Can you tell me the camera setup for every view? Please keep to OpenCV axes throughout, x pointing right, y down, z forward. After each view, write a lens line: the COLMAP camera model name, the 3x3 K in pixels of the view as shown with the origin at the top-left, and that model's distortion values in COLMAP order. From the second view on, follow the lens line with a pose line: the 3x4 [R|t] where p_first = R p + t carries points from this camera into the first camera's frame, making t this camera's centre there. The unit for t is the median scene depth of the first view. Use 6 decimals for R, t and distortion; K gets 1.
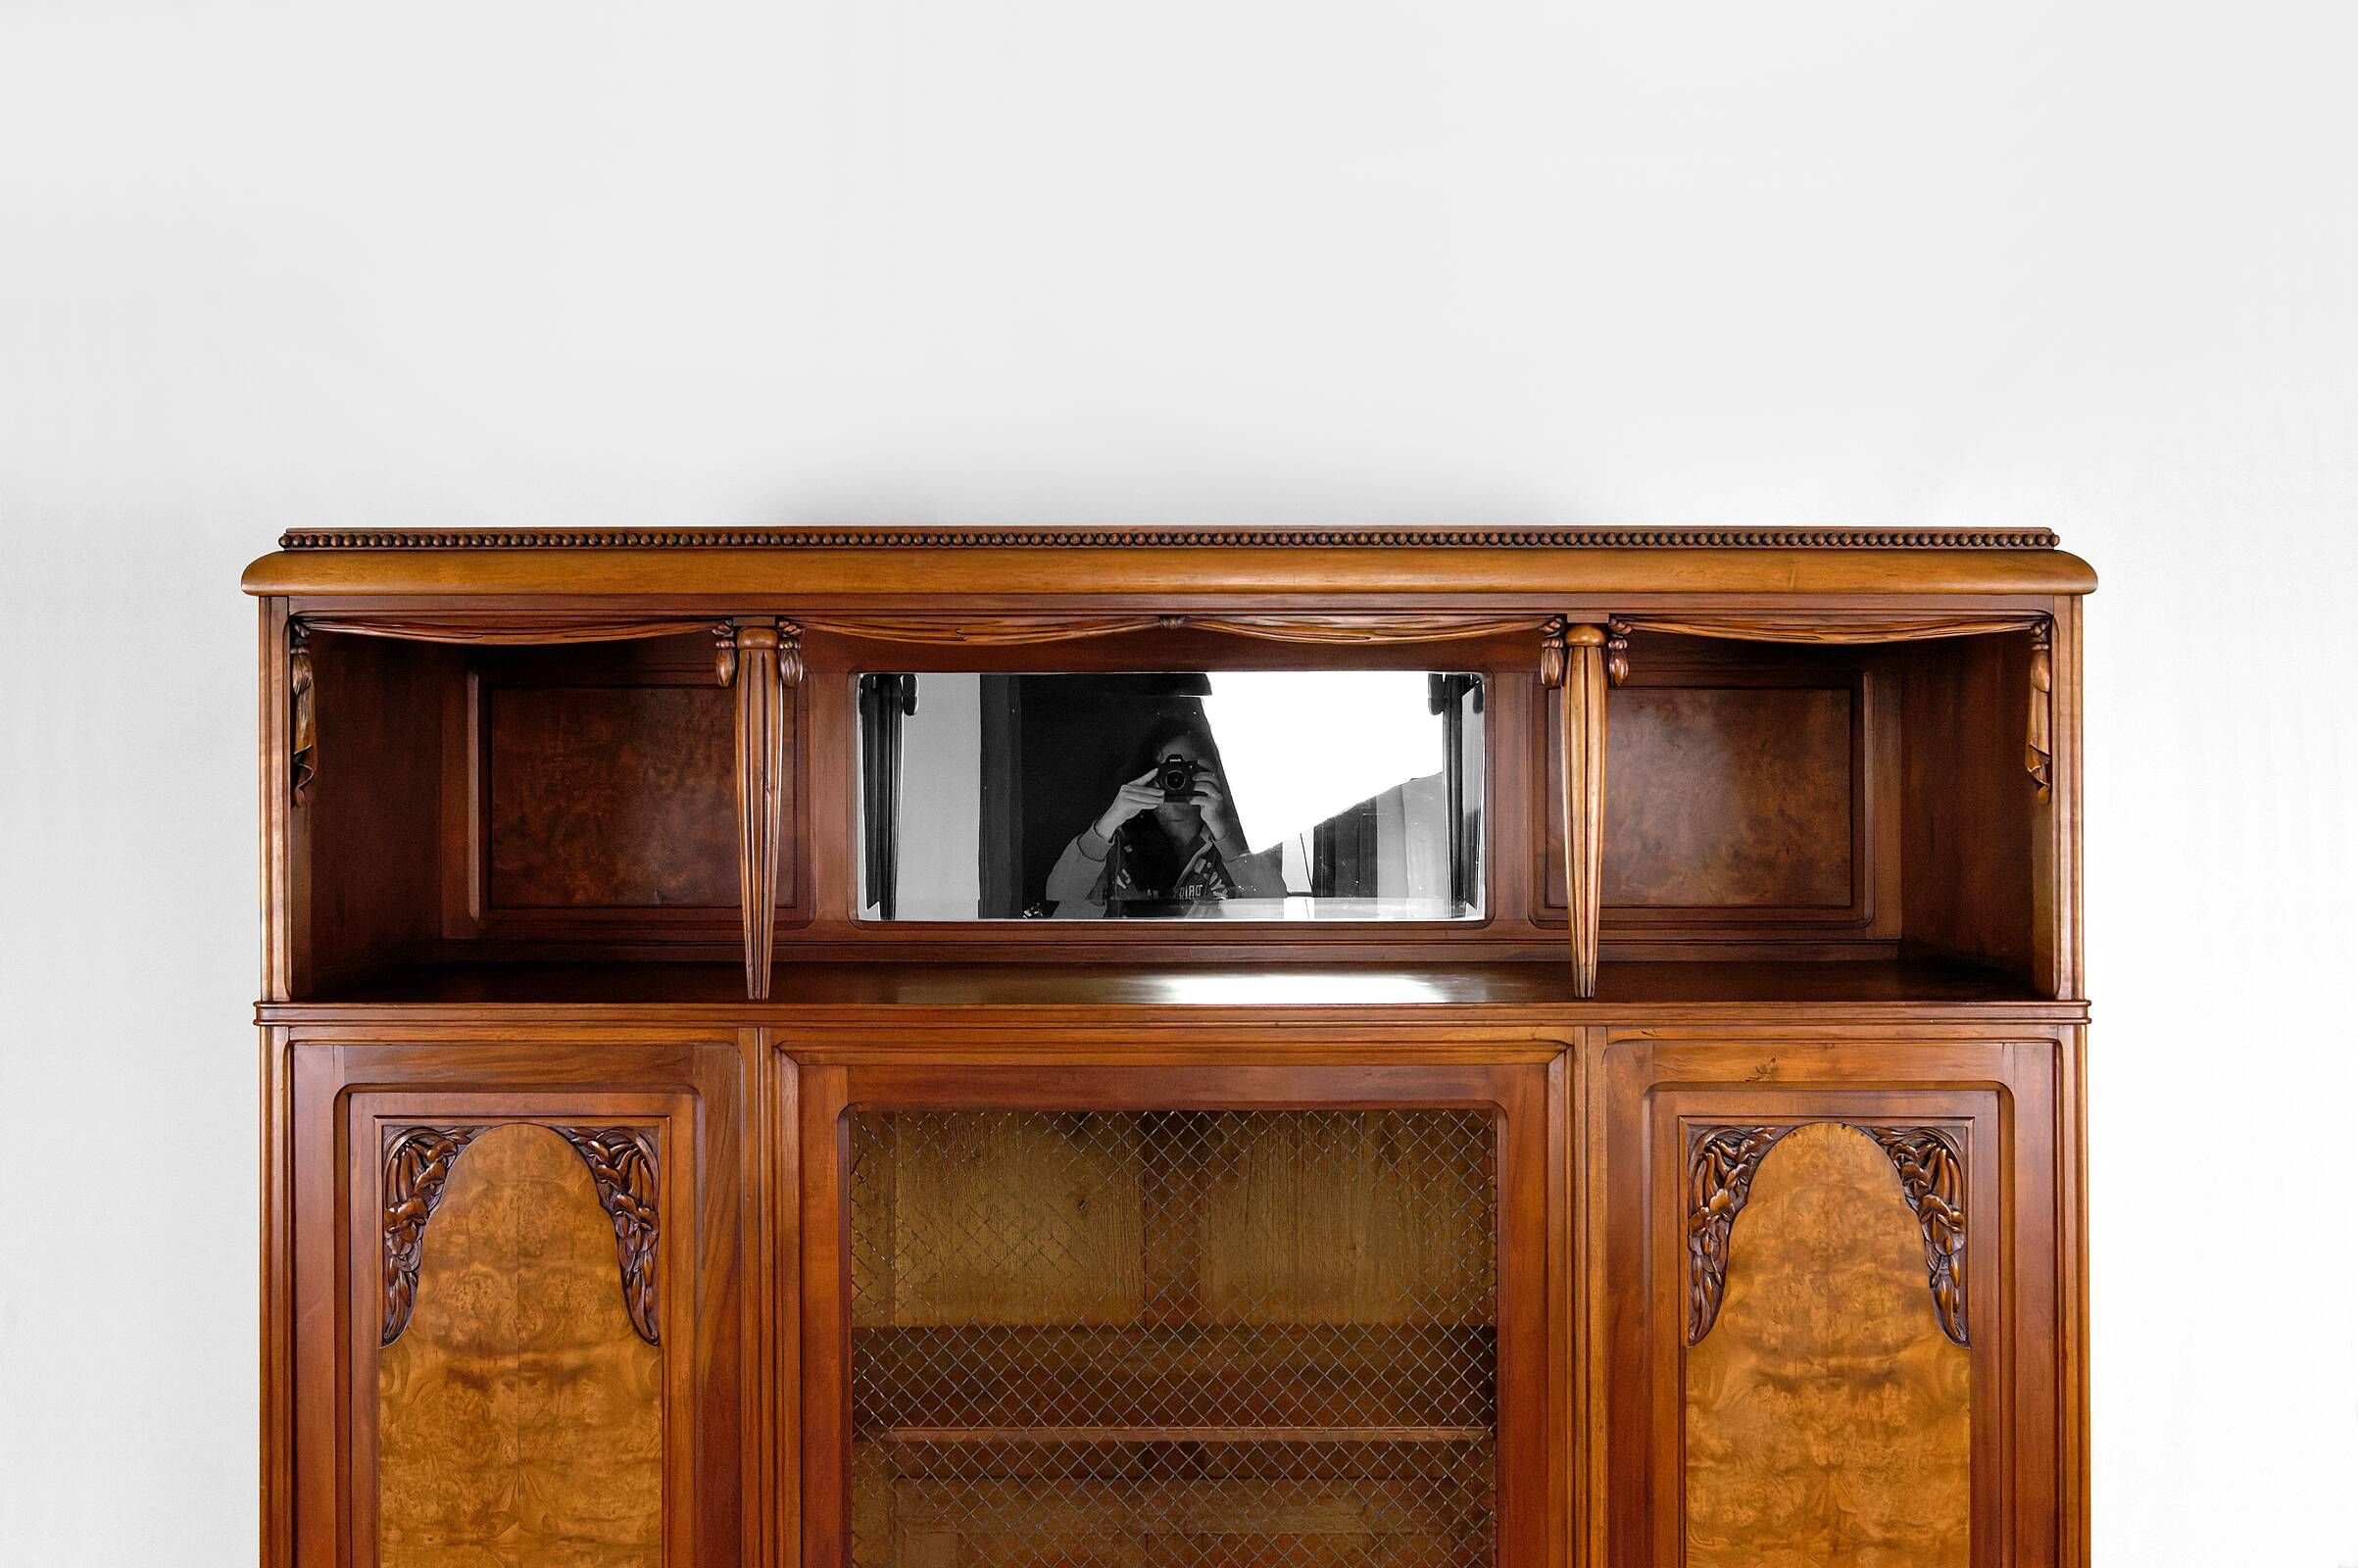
lens RADIAL K [[1926.1, 0, 1180.4], [0, 1926.1, 776.5], [0, 0, 1]] dist [-0.004913, 0.002909]
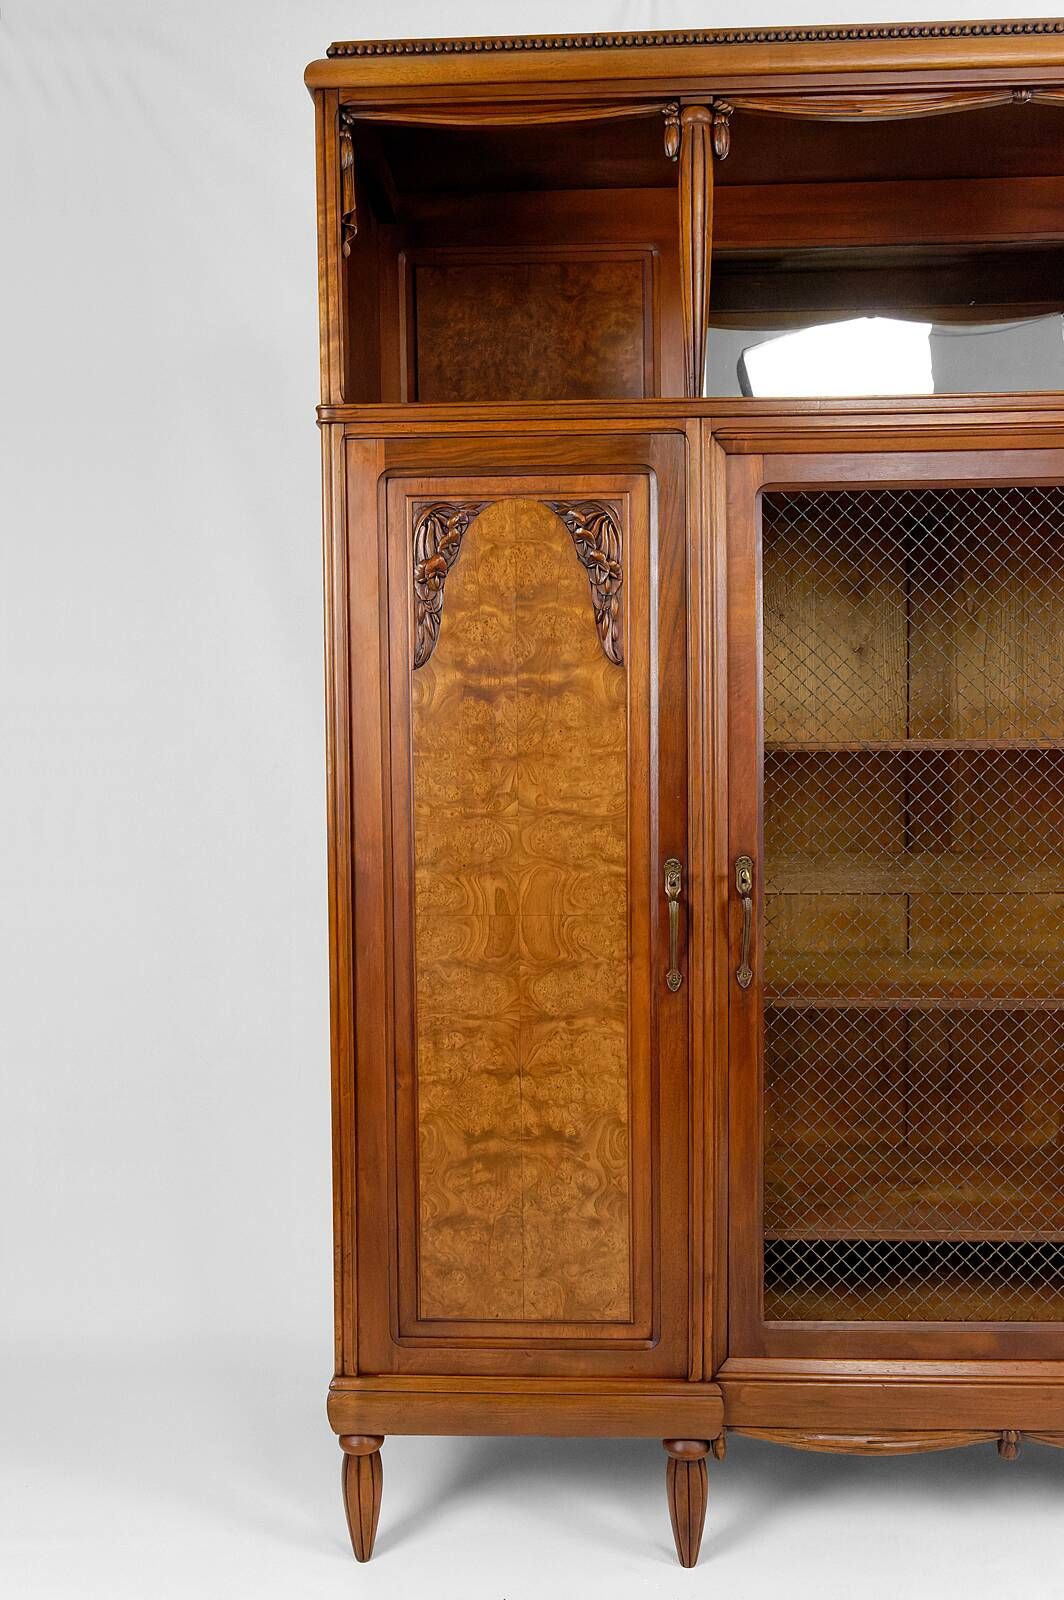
lens RADIAL K [[1307.0, 0, 532.8], [0, 1307.0, 802.2], [0, 0, 1]] dist [-0.004913, 0.002909]
pose [[0.999120, -0.006231, -0.041478, -0.296524], [0.008411, 0.998580, 0.052598, 0.341558], [0.041091, -0.052901, 0.997754, 0.096239]]
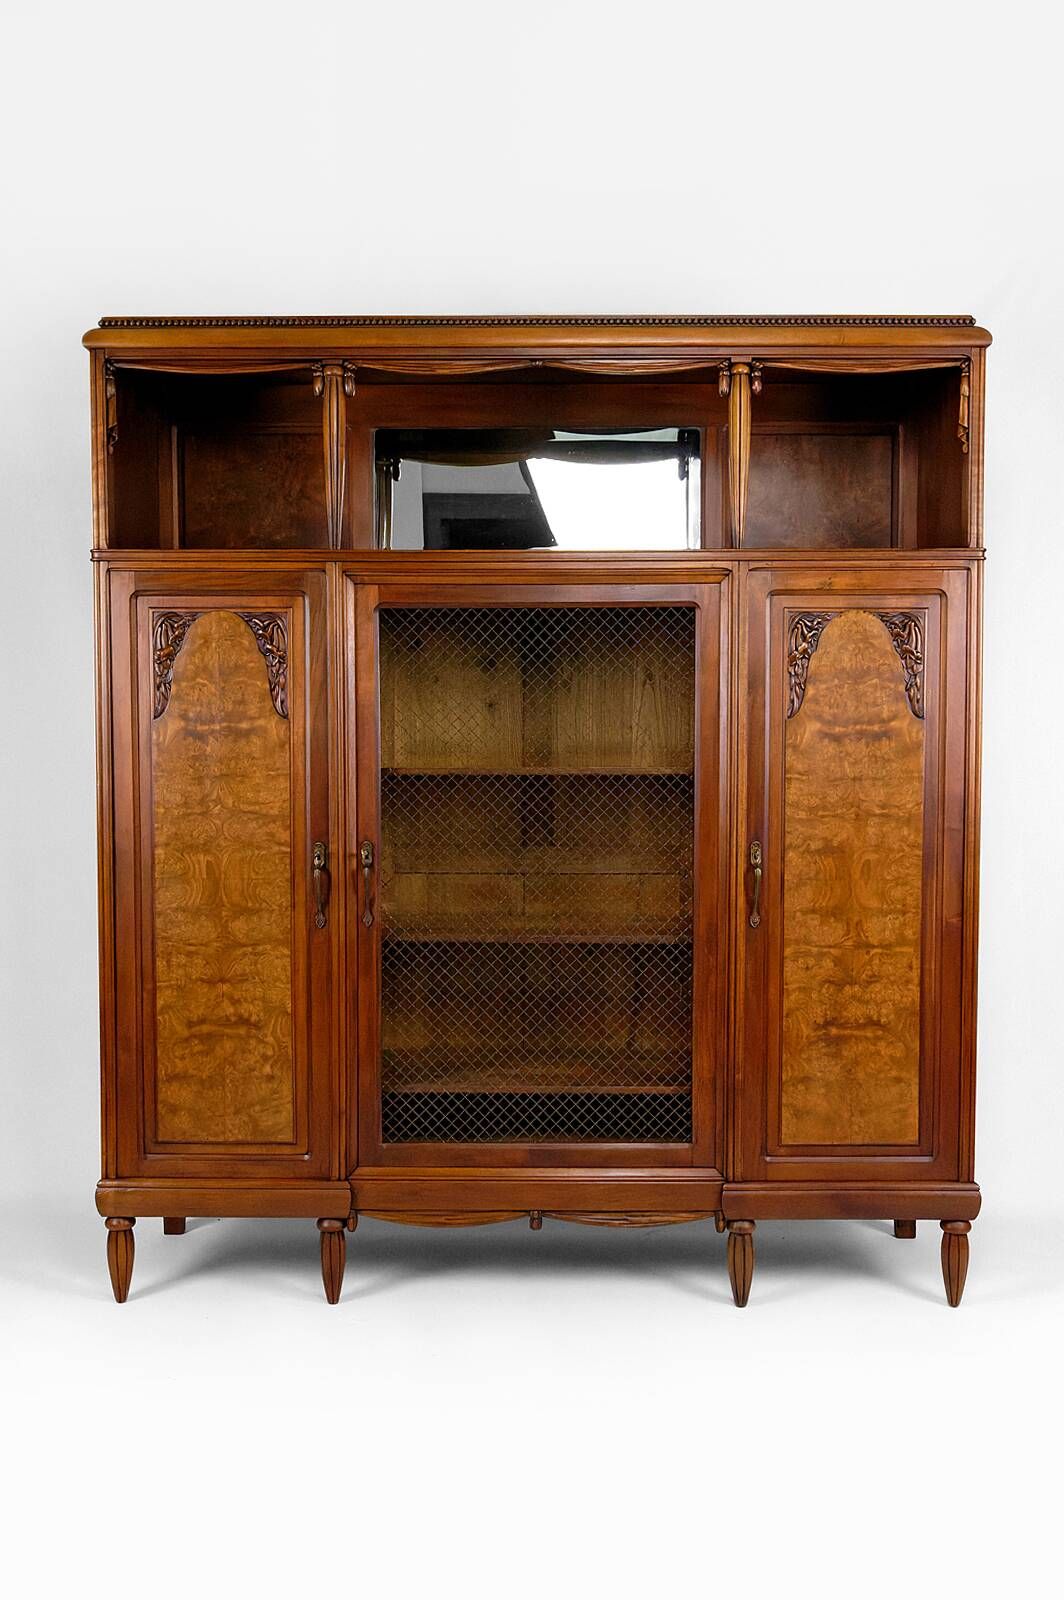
lens RADIAL K [[1374.4, 0, 532.9], [0, 1374.4, 825.1], [0, 0, 1]] dist [-0.005248, 0.006276]
pose [[0.999940, 0.002393, -0.010729, 0.007973], [-0.001827, 0.998619, 0.052501, 0.332024], [0.010840, -0.052478, 0.998563, -0.475461]]
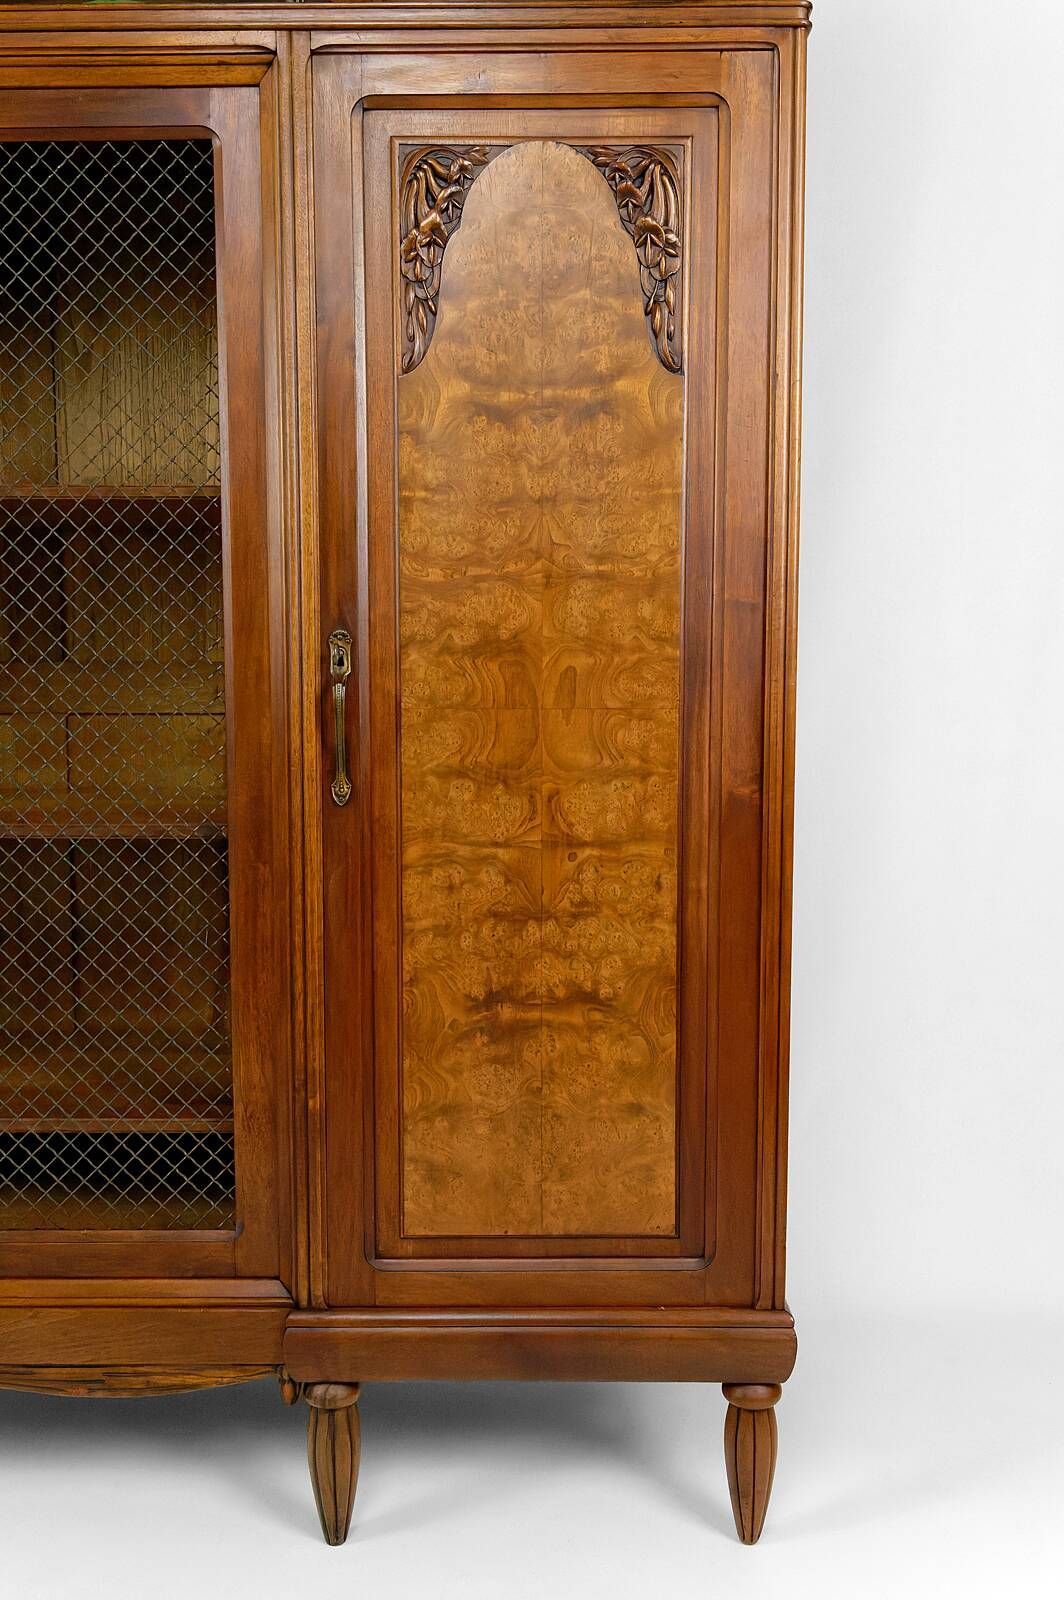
lens RADIAL K [[1491.8, 0, 533.4], [0, 1491.8, 802.3], [0, 0, 1]] dist [0.005028, -0.001854]
pose [[0.999986, 0.002759, -0.004442, 0.335885], [-0.002280, 0.994521, 0.104516, 0.434364], [0.004706, -0.104505, 0.994513, 0.209886]]
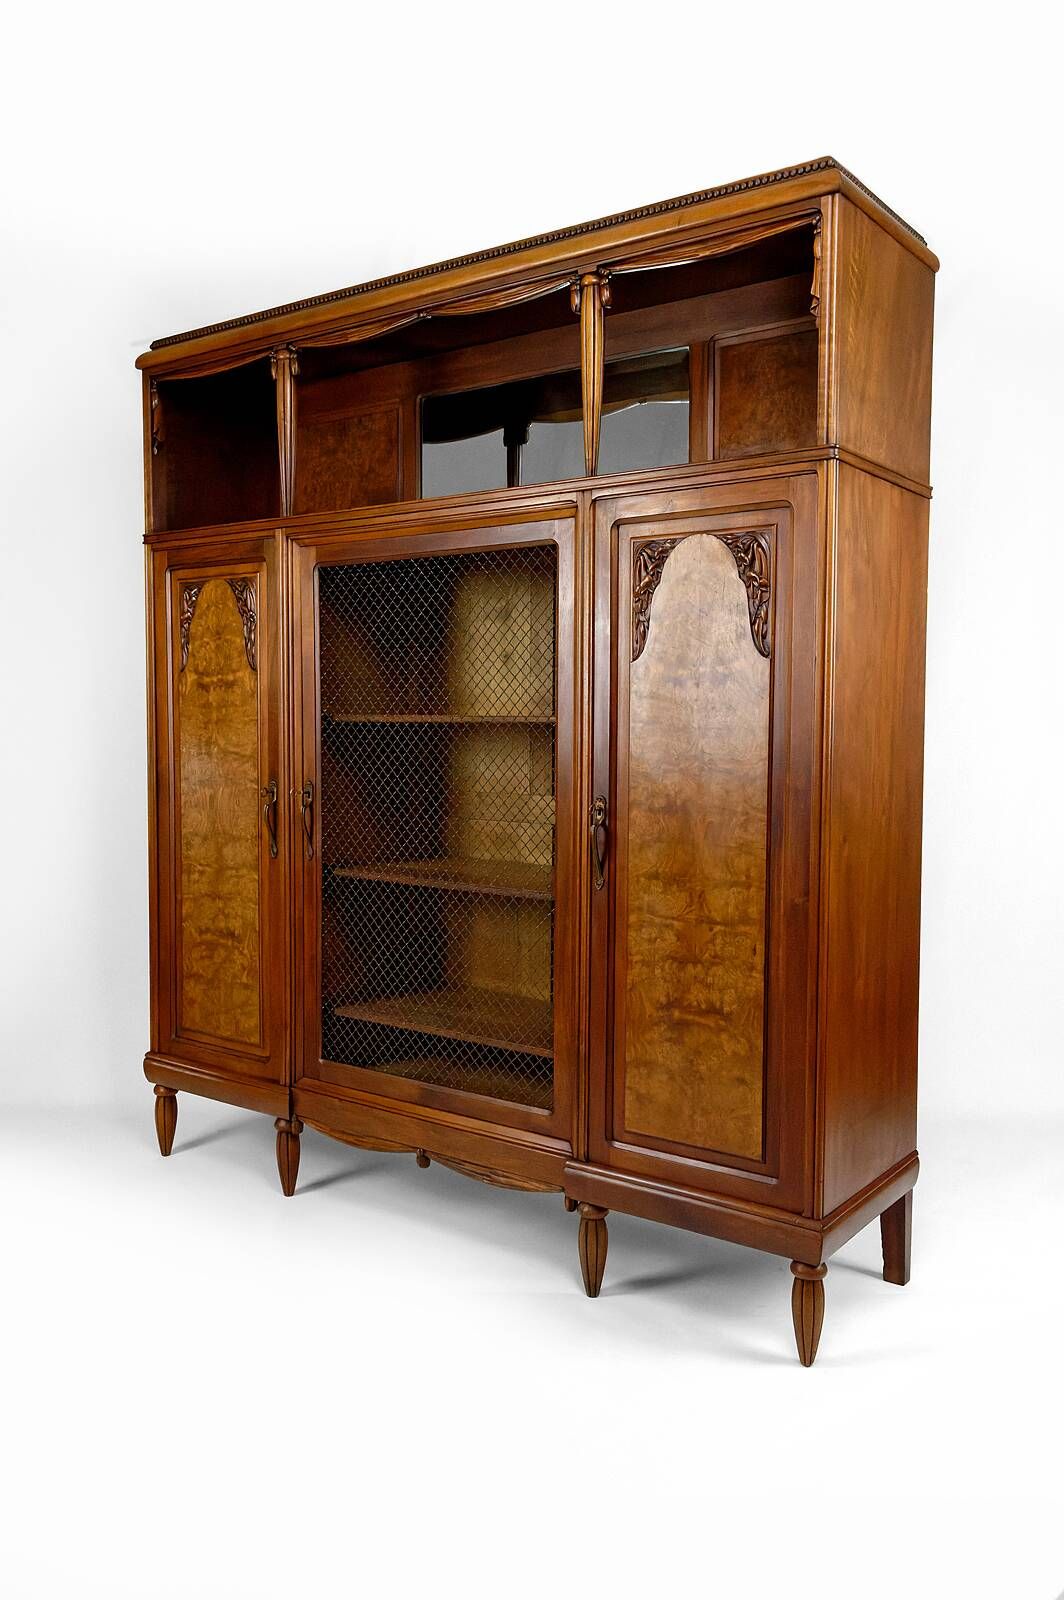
lens RADIAL K [[1264.9, 0, 526.2], [0, 1264.9, 798.7], [0, 0, 1]] dist [0.006285, 0.003080]
pose [[0.806104, 0.043431, -0.590177, 0.906807], [-0.006244, 0.997872, 0.064904, 0.348897], [0.591740, -0.048634, 0.804660, -0.048985]]
